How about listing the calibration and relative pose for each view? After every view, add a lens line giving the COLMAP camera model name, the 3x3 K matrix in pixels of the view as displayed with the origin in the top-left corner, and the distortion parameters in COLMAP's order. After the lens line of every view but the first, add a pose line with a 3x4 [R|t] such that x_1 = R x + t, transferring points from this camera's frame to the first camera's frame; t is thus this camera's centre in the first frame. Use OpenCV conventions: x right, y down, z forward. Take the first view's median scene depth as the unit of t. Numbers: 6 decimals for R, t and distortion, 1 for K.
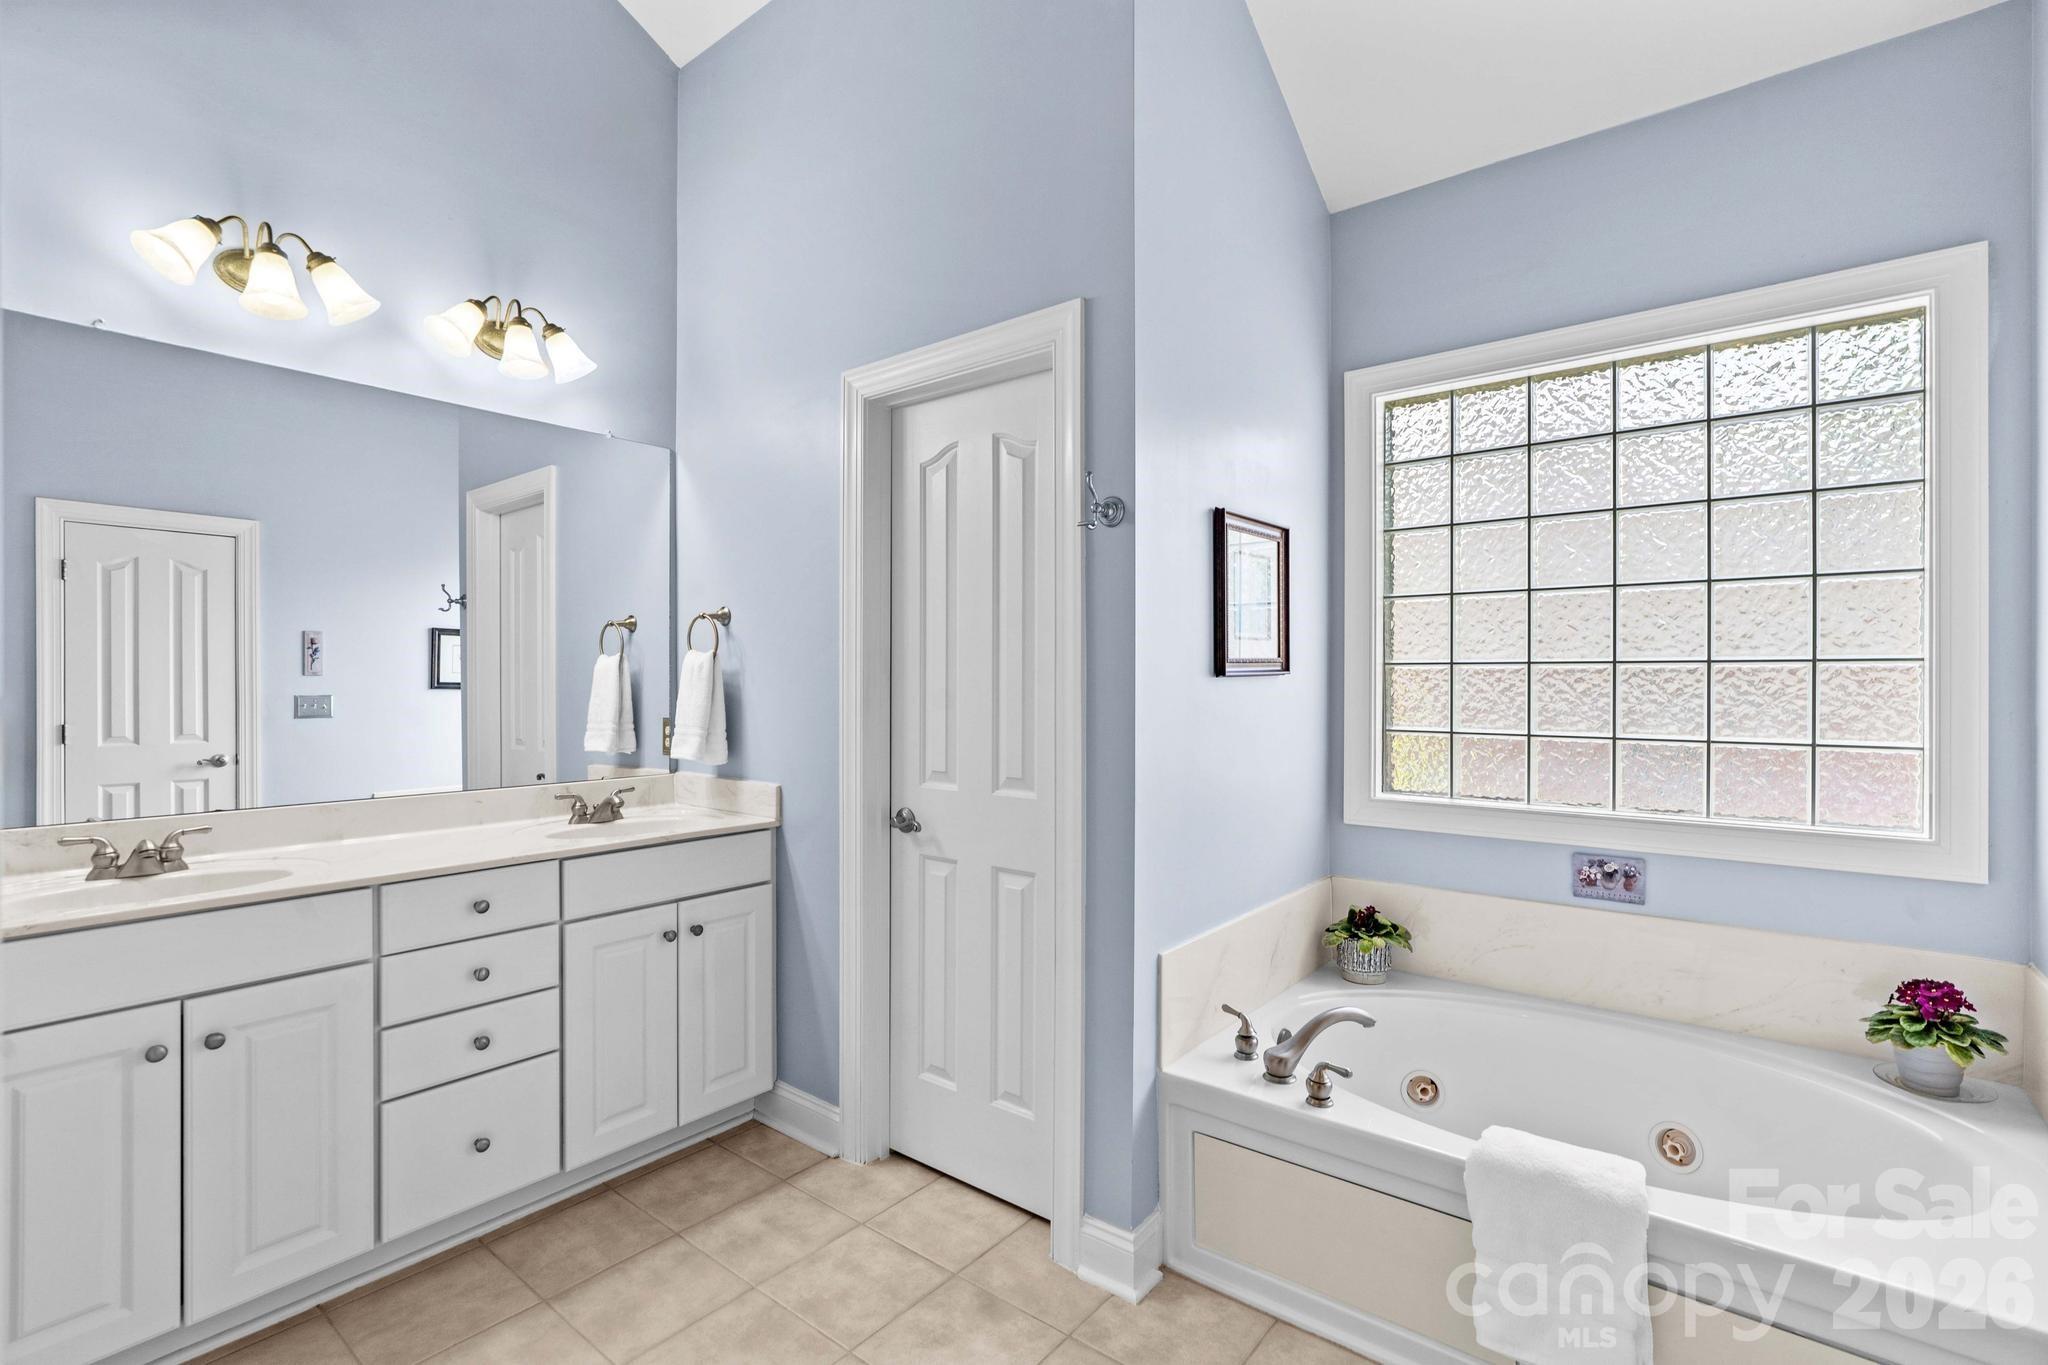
lens RADIAL K [[948.4, 0, 1007.7], [0, 948.4, 677.5], [0, 0, 1]] dist [-0.018138, 0.007165]
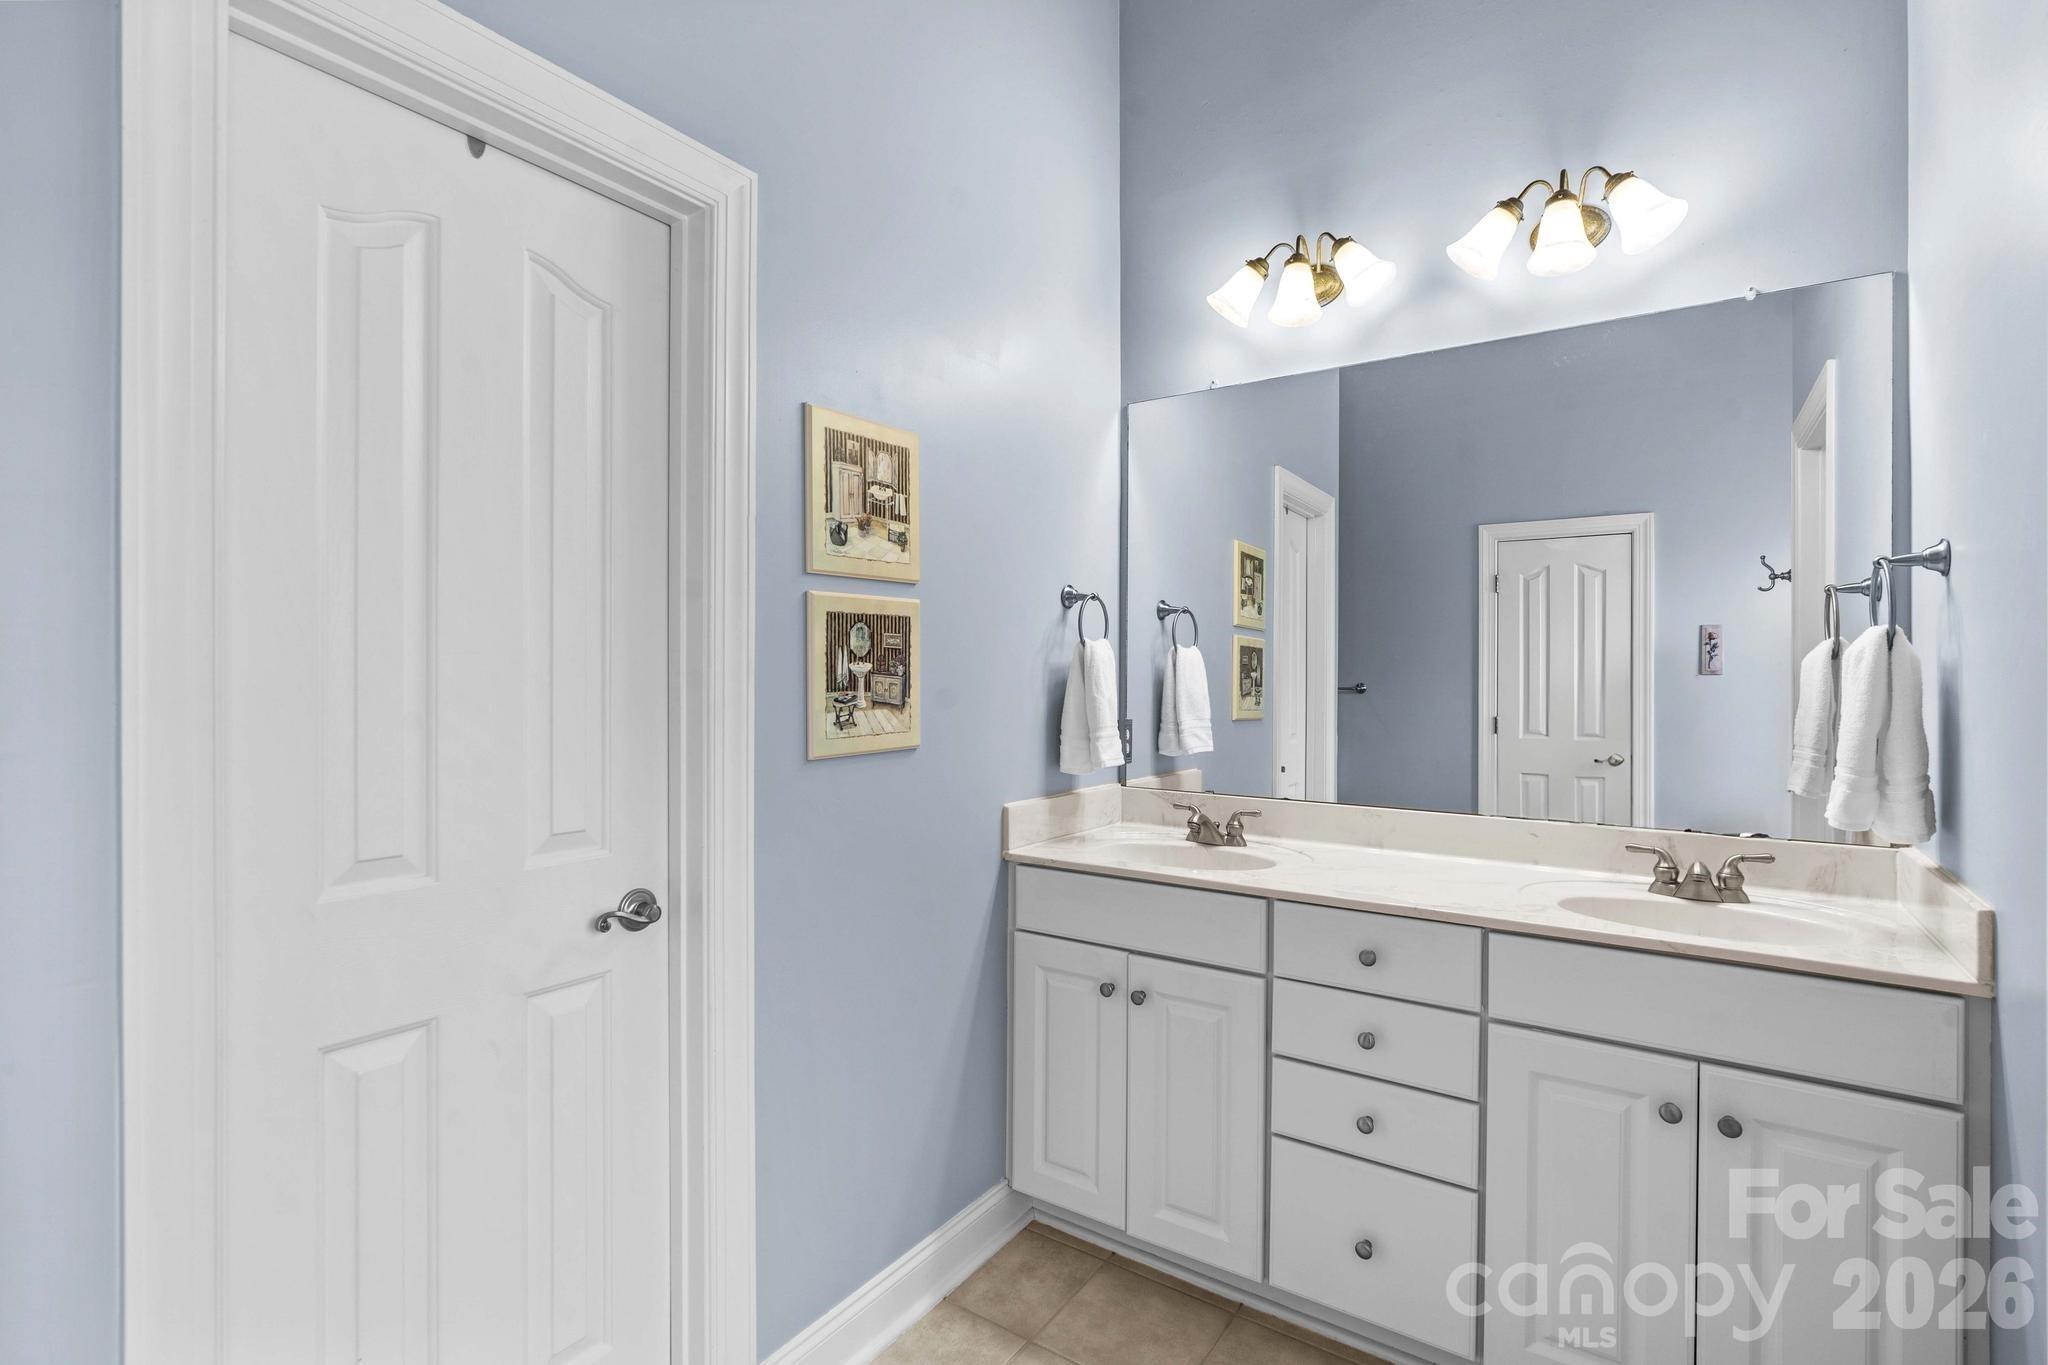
lens RADIAL K [[948.4, 0, 1012.2], [0, 948.4, 681.9], [0, 0, 1]] dist [-0.018138, 0.007165]
pose [[0.086276, 0.006889, -0.996247, 0.322263], [-0.003040, 0.999973, 0.006652, 0.002193], [0.996267, 0.002455, 0.086294, 0.907115]]
